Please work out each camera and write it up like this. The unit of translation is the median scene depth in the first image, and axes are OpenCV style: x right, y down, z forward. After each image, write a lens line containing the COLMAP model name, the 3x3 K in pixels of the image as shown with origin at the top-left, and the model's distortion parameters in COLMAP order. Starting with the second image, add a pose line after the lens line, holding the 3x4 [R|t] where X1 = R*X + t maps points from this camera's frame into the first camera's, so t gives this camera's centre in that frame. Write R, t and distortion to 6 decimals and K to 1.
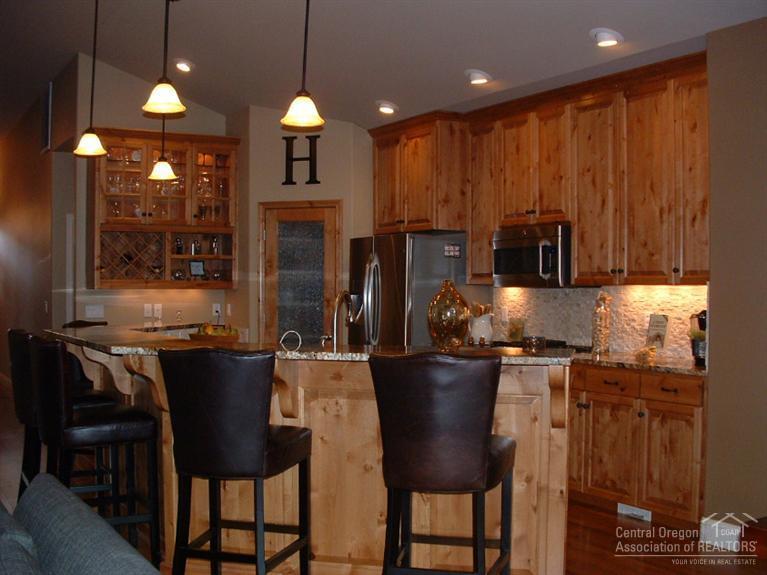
lens RADIAL K [[894.5, 0, 386.0], [0, 894.5, 288.1], [0, 0, 1]] dist [-0.179523, 0.000000]
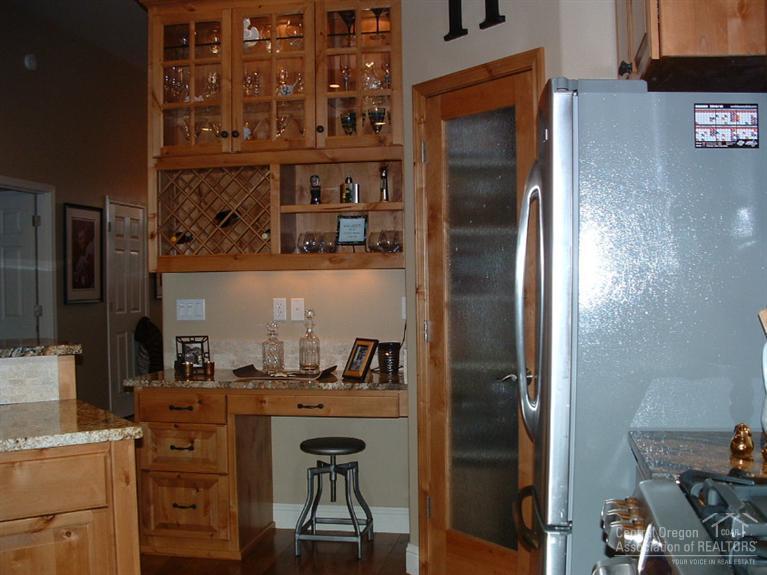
lens RADIAL K [[894.5, 0, 383.7], [0, 894.5, 287.4], [0, 0, 1]] dist [-0.179523, 0.000000]
pose [[0.755537, -0.001629, -0.655104, 0.176576], [0.007698, 0.999950, 0.006392, 0.010015], [0.655060, -0.009873, 0.755512, 0.699964]]
